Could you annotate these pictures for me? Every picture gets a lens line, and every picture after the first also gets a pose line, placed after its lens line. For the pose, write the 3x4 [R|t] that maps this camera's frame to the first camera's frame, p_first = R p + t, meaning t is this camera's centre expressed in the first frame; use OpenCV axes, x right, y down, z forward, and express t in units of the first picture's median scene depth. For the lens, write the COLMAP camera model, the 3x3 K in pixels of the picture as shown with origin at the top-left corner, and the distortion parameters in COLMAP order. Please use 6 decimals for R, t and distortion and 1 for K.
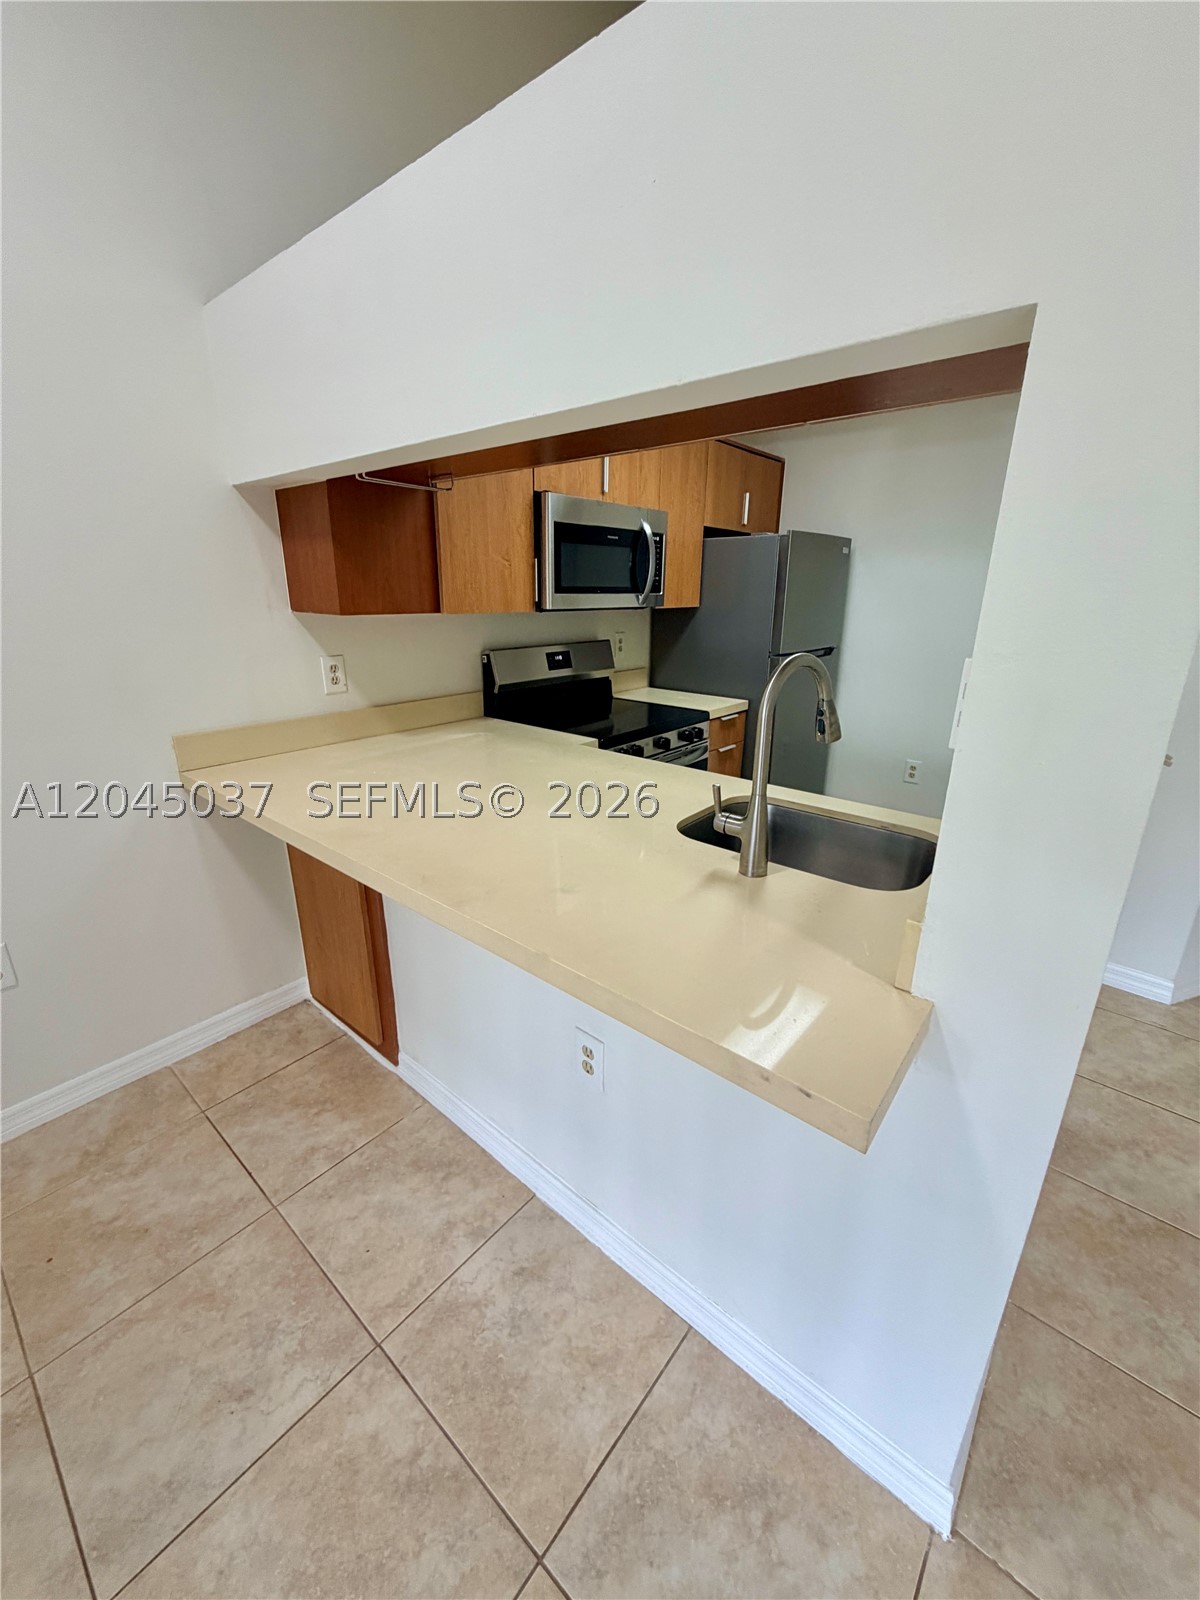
lens RADIAL K [[638.0, 0, 601.3], [0, 638.0, 793.9], [0, 0, 1]] dist [-0.001571, 0.000657]
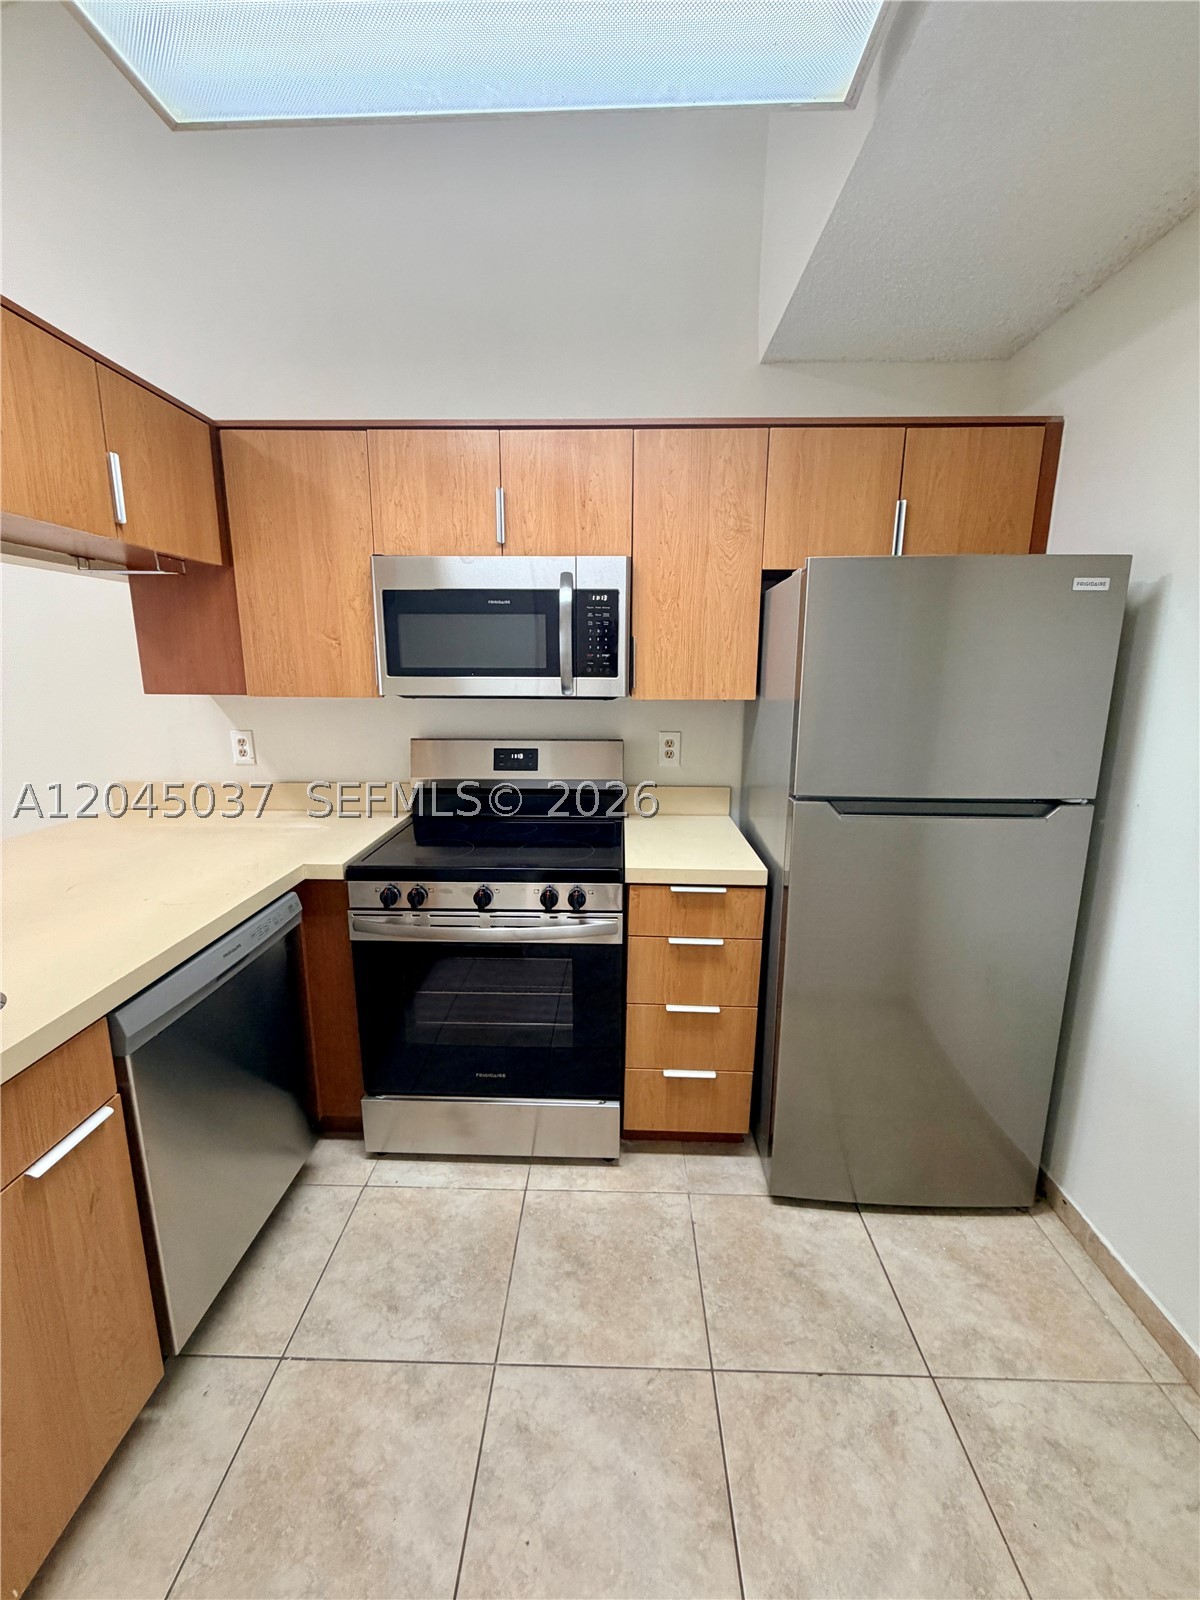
lens RADIAL K [[638.0, 0, 602.5], [0, 638.0, 792.2], [0, 0, 1]] dist [-0.001571, 0.000657]
pose [[0.625347, 0.148339, -0.766118, 0.751682], [-0.239568, 0.970850, -0.007568, -0.236791], [0.742663, 0.188270, 0.642655, 0.729748]]
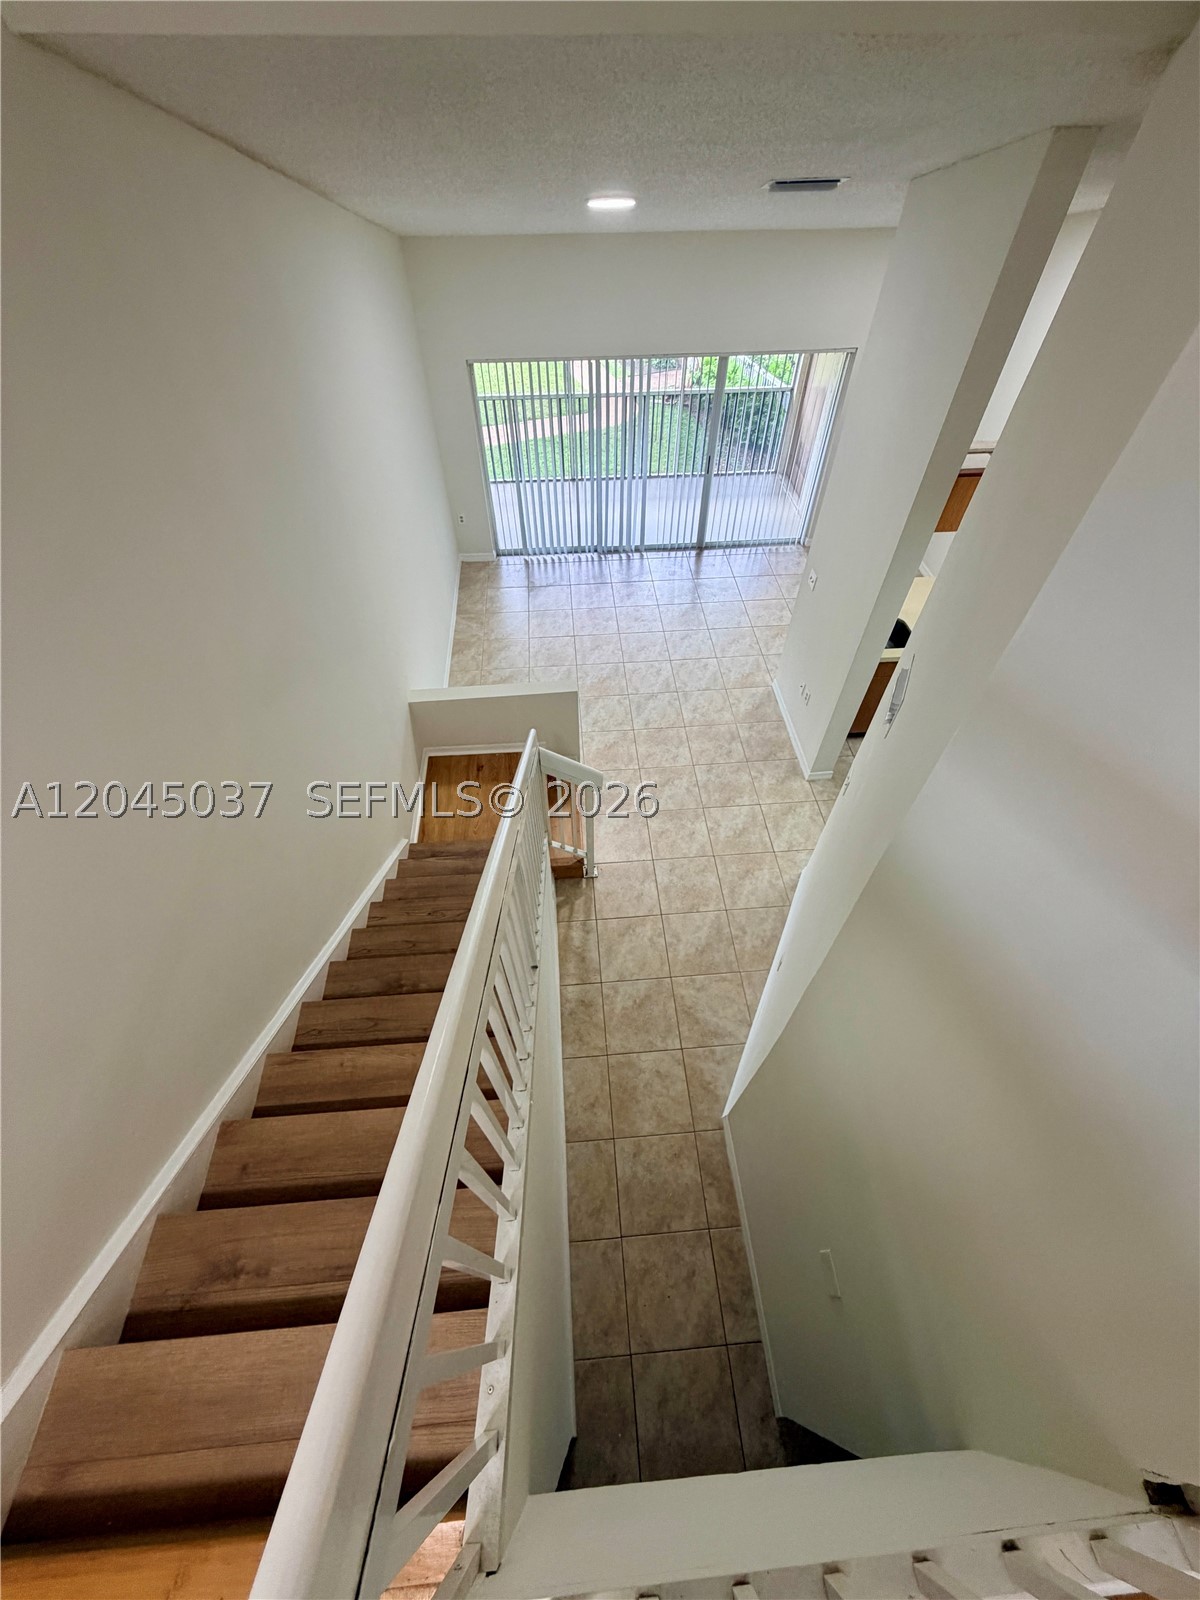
lens RADIAL K [[638.0, 0, 600.4], [0, 638.0, 792.2], [0, 0, 1]] dist [-0.001571, 0.000657]
pose [[-0.713265, 0.539254, -0.447726, 2.136289], [-0.218519, 0.435862, 0.873083, -1.409216], [0.665960, 0.720576, -0.193047, 0.795615]]
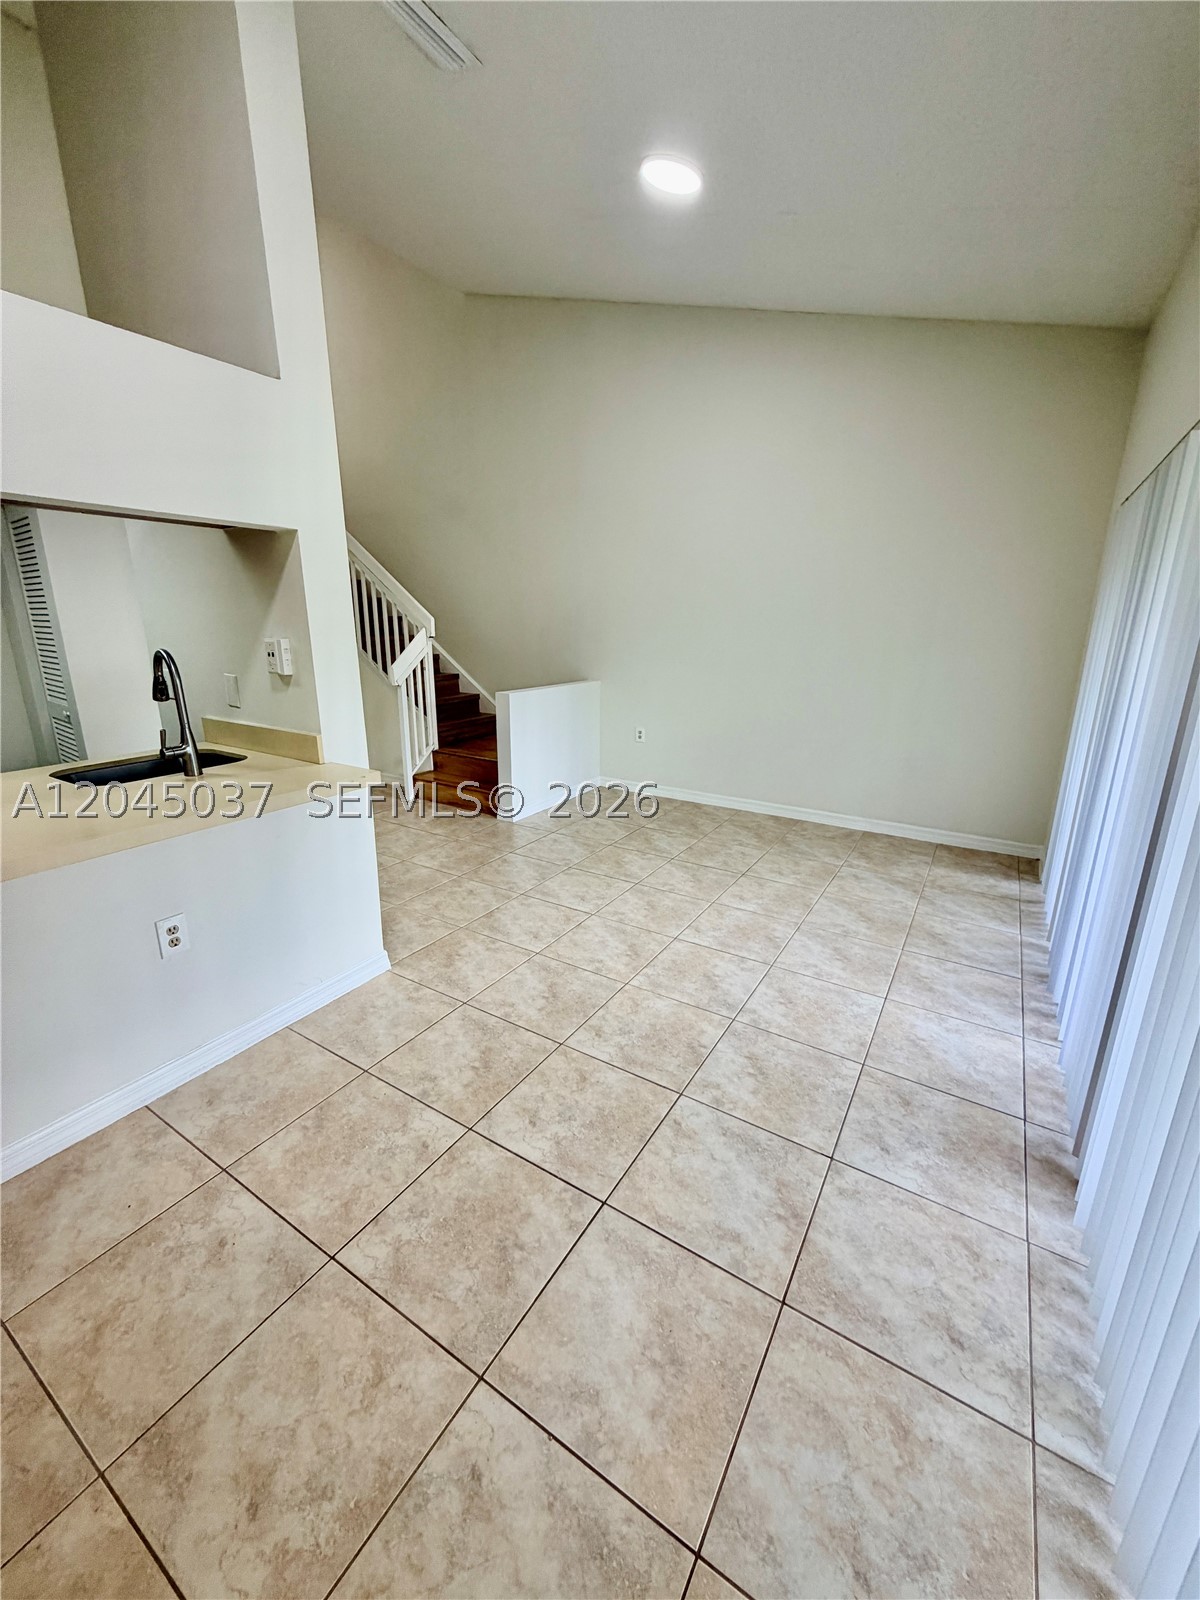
lens RADIAL K [[638.0, 0, 609.8], [0, 638.0, 789.3], [0, 0, 1]] dist [-0.001571, 0.000657]
pose [[-0.156156, -0.264435, 0.951677, -0.857207], [0.299319, 0.905524, 0.300725, -0.013829], [-0.941288, 0.331815, -0.062253, 0.027842]]
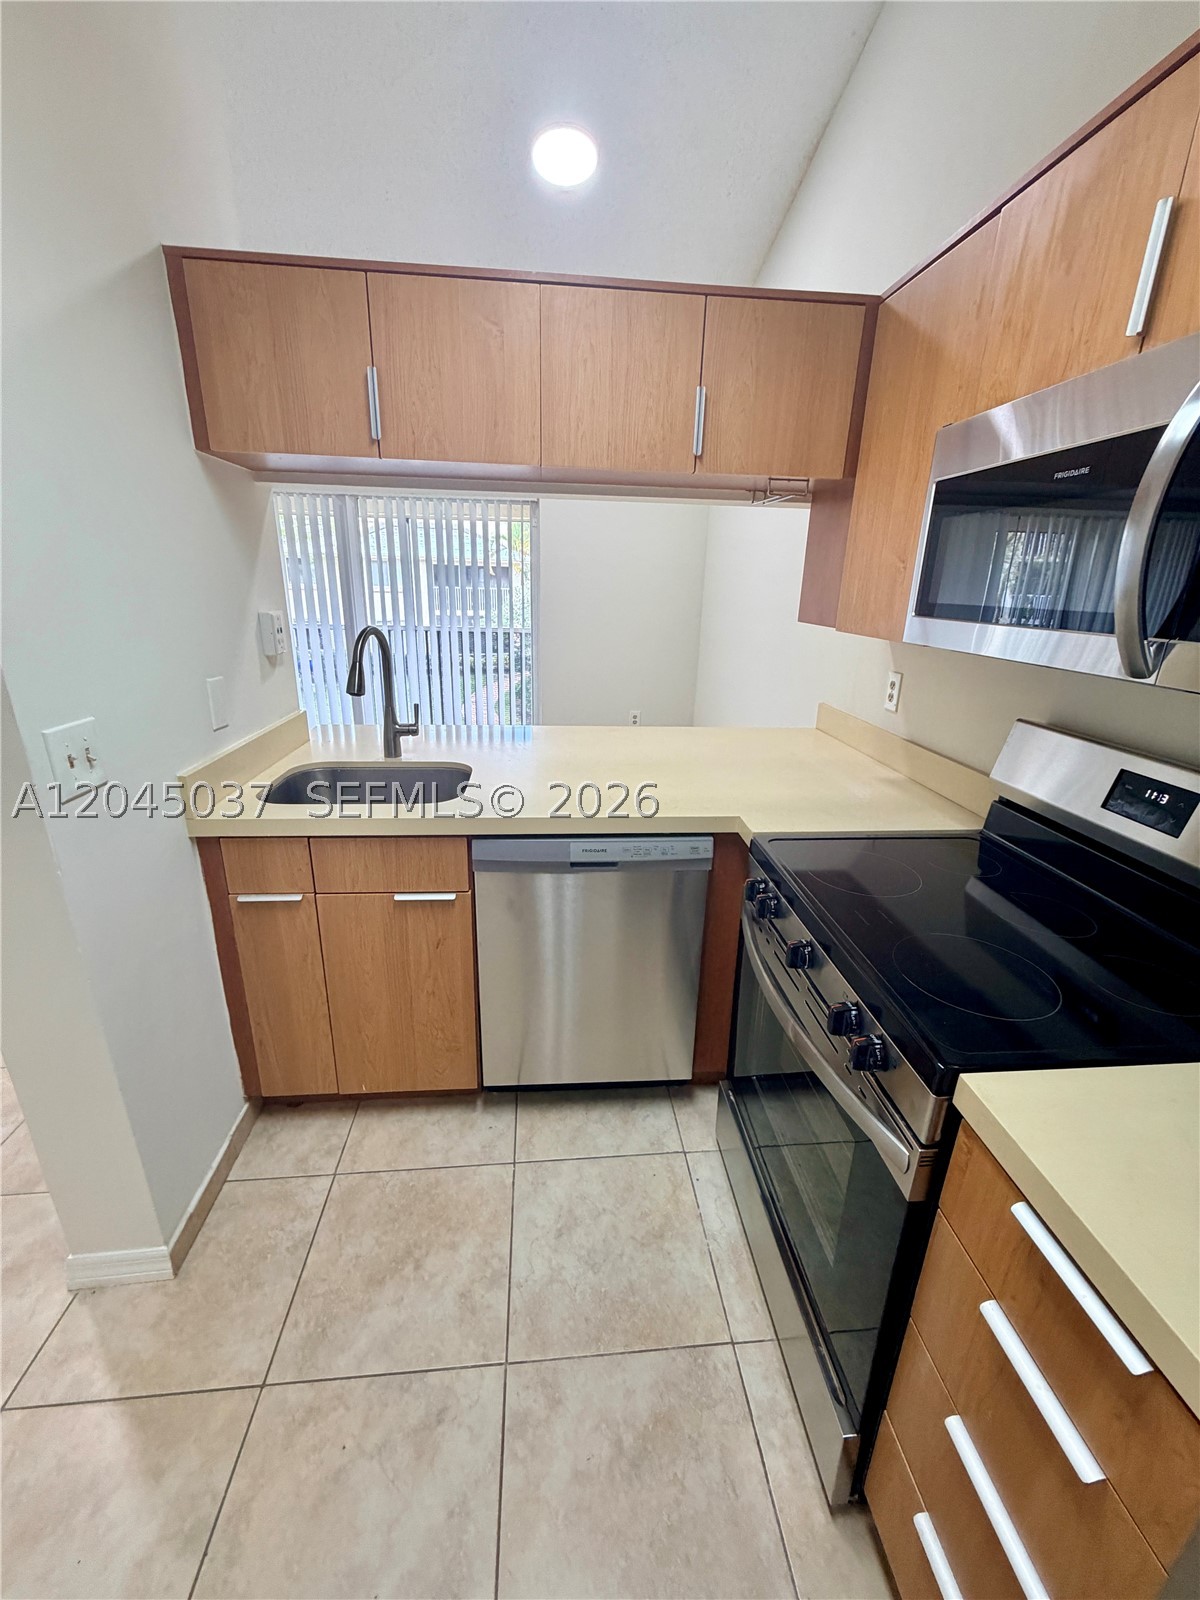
lens RADIAL K [[638.0, 0, 600.5], [0, 638.0, 792.4], [0, 0, 1]] dist [-0.001571, 0.000657]
pose [[-0.703657, 0.199256, -0.682029, 0.536285], [-0.247366, 0.831132, 0.498027, -0.403820], [0.666090, 0.519151, -0.535543, 1.224513]]
